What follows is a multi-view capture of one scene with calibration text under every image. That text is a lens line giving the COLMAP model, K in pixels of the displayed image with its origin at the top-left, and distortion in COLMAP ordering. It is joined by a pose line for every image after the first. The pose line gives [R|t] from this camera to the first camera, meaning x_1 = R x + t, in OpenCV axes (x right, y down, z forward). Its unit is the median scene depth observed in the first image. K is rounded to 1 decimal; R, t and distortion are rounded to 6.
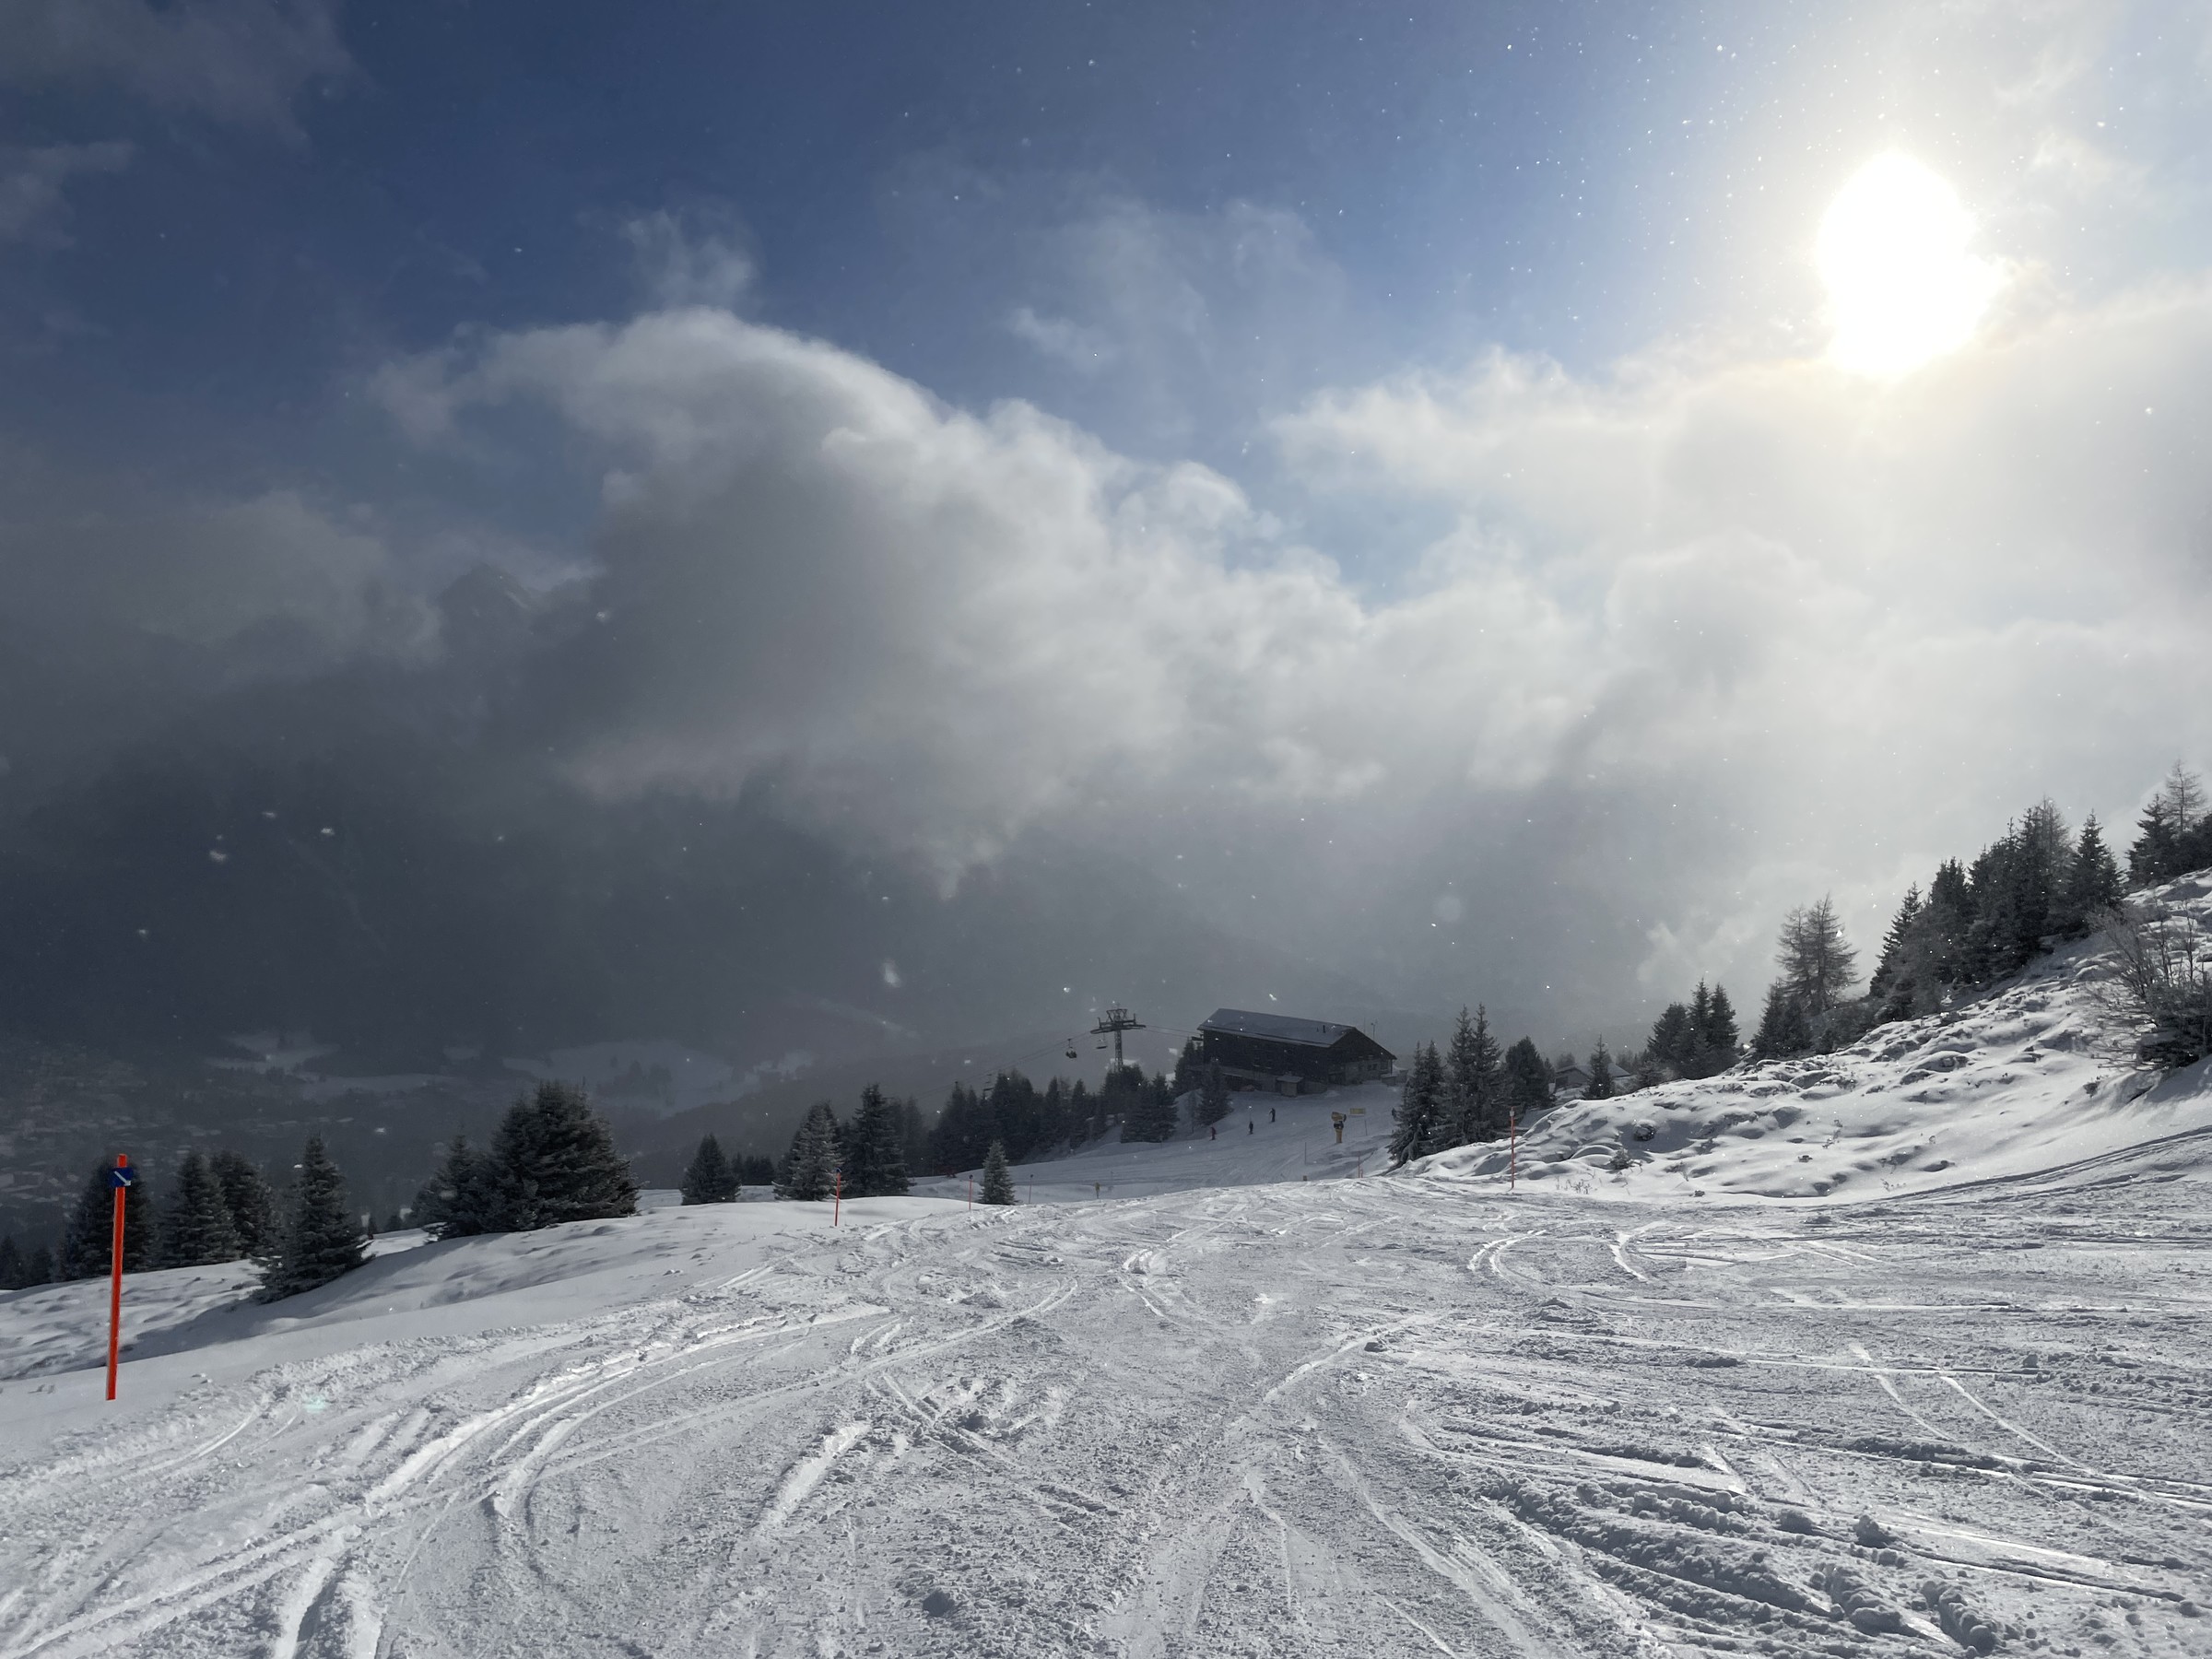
lens RADIAL K [[1653.1, 0, 1106.0], [0, 1653.1, 829.5], [0, 0, 1]] dist [0.064379, -0.093461]
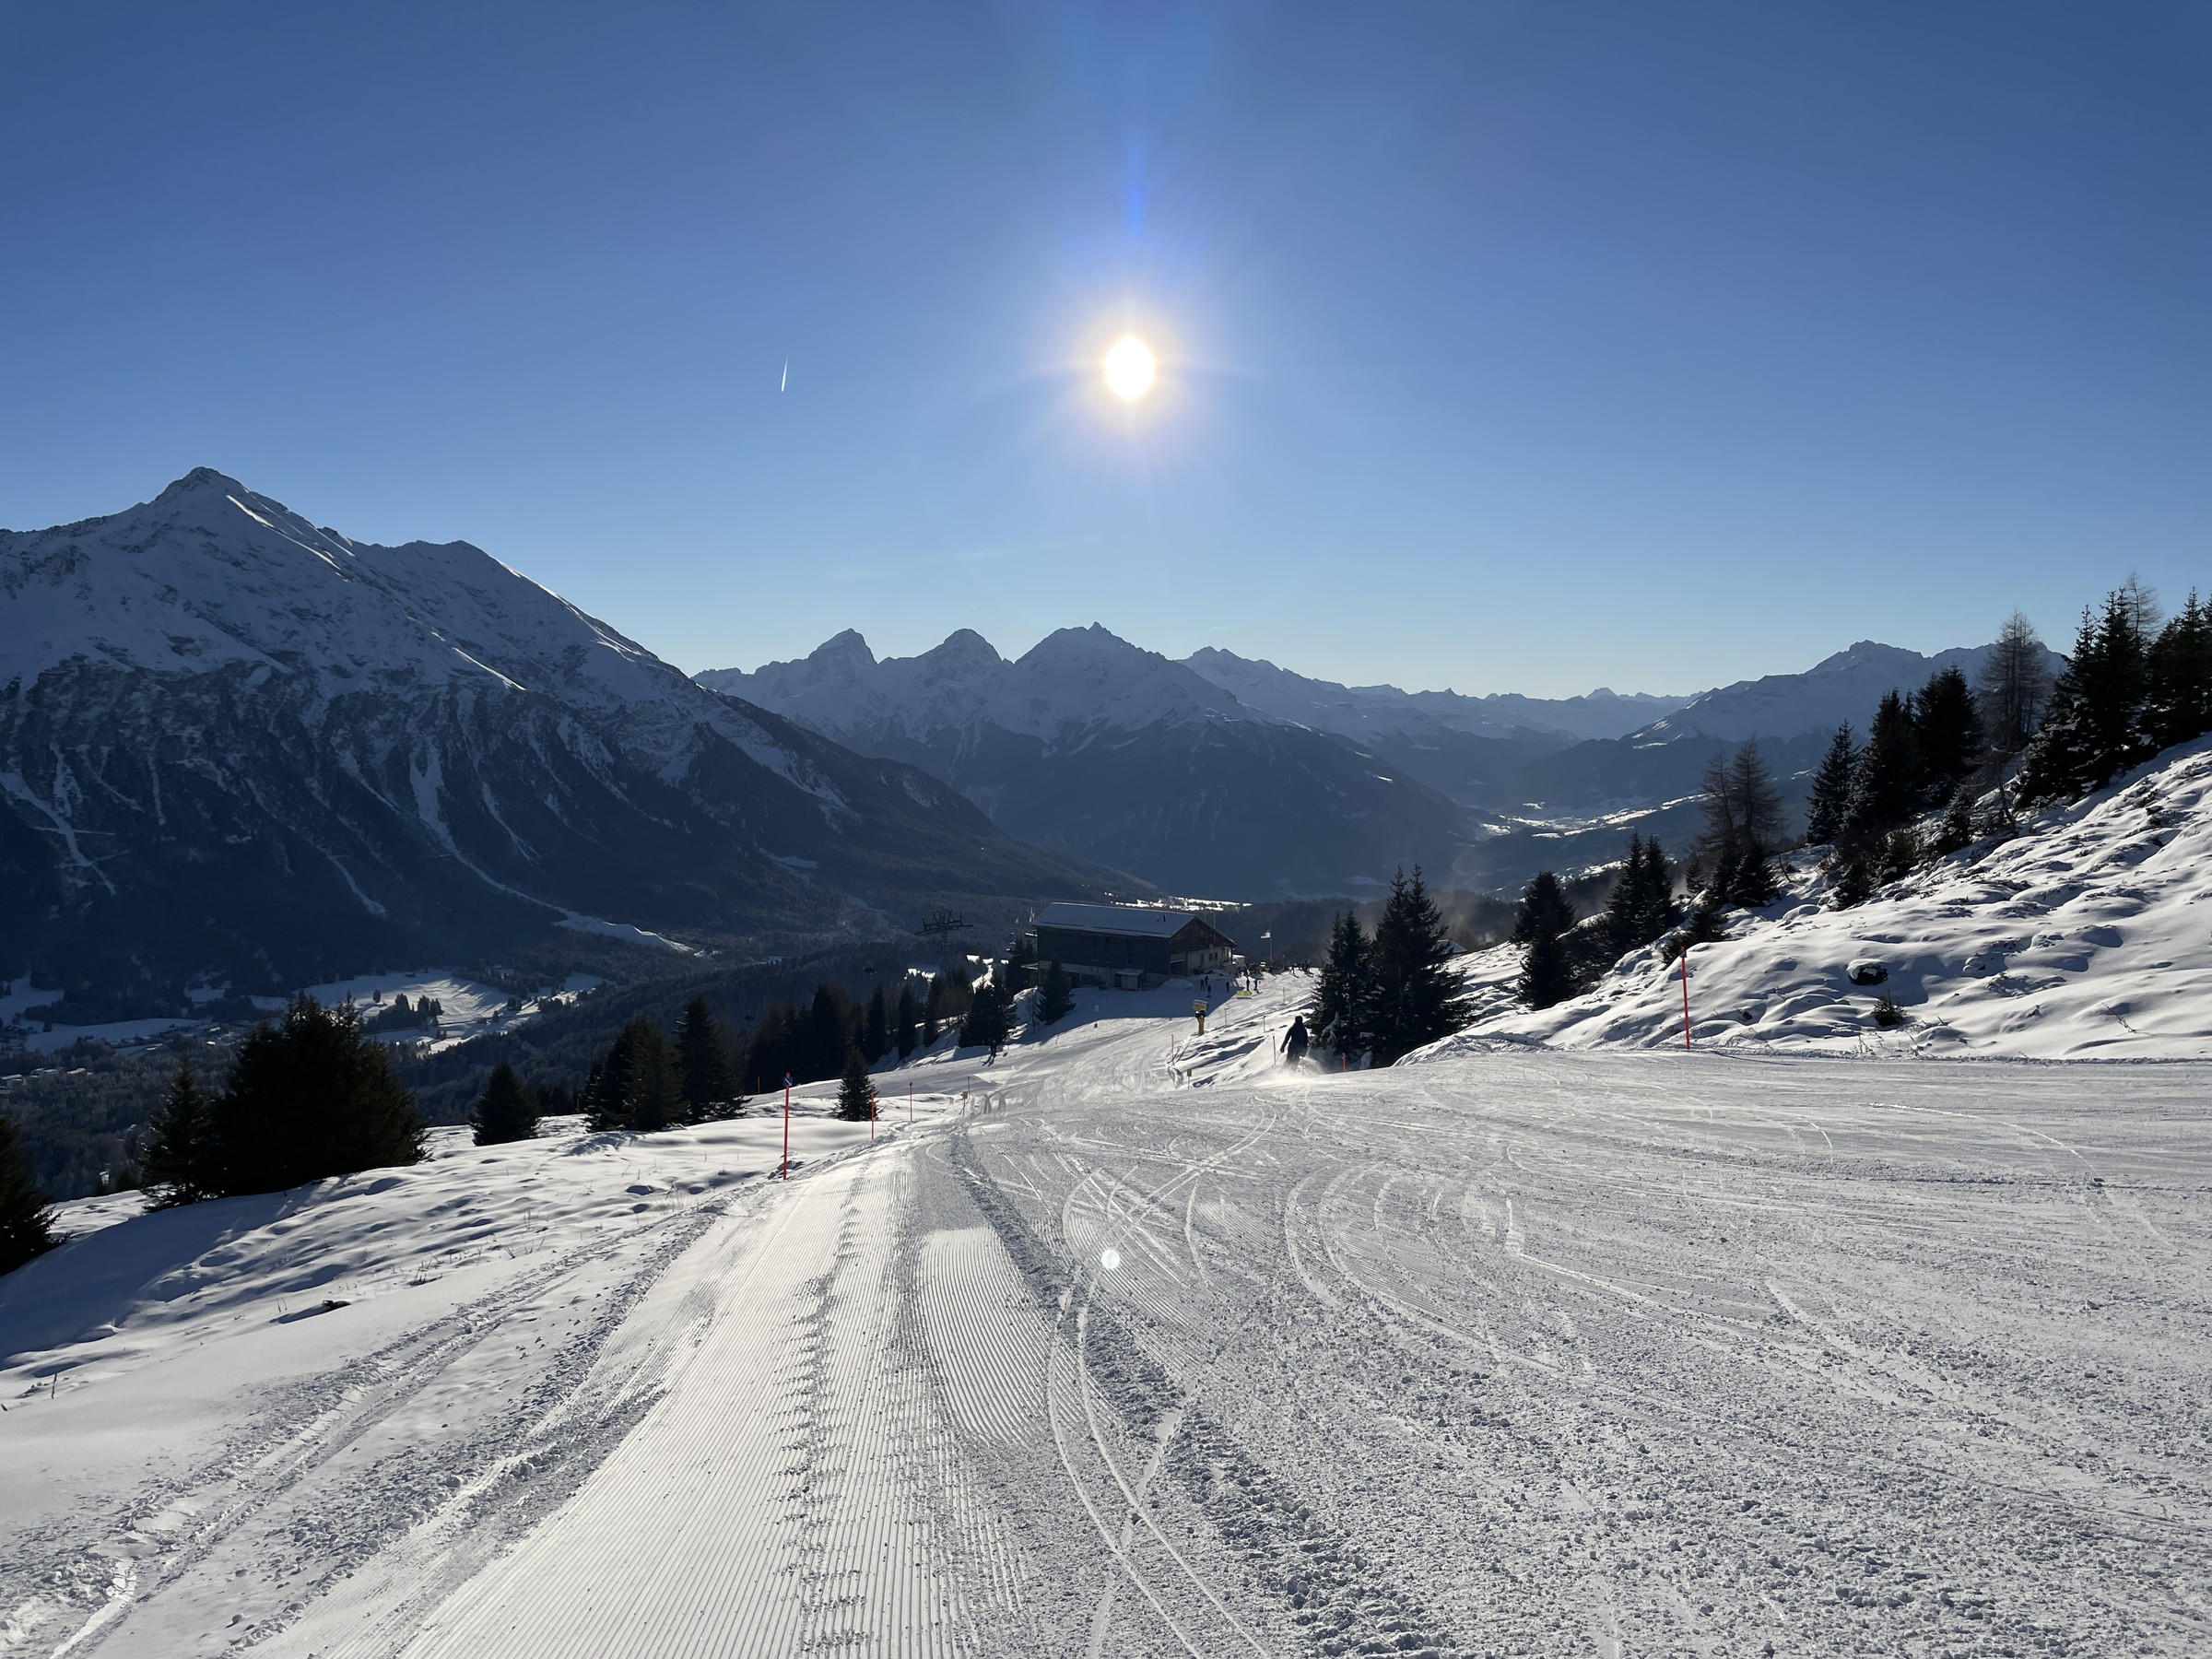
lens RADIAL K [[1653.1, 0, 1106.0], [0, 1653.1, 829.5], [0, 0, 1]] dist [0.064379, -0.093461]
pose [[0.990958, -0.035348, 0.129431, -0.038711], [0.028049, 0.997935, 0.057790, 0.024499], [-0.131206, -0.053637, 0.989903, 0.117543]]
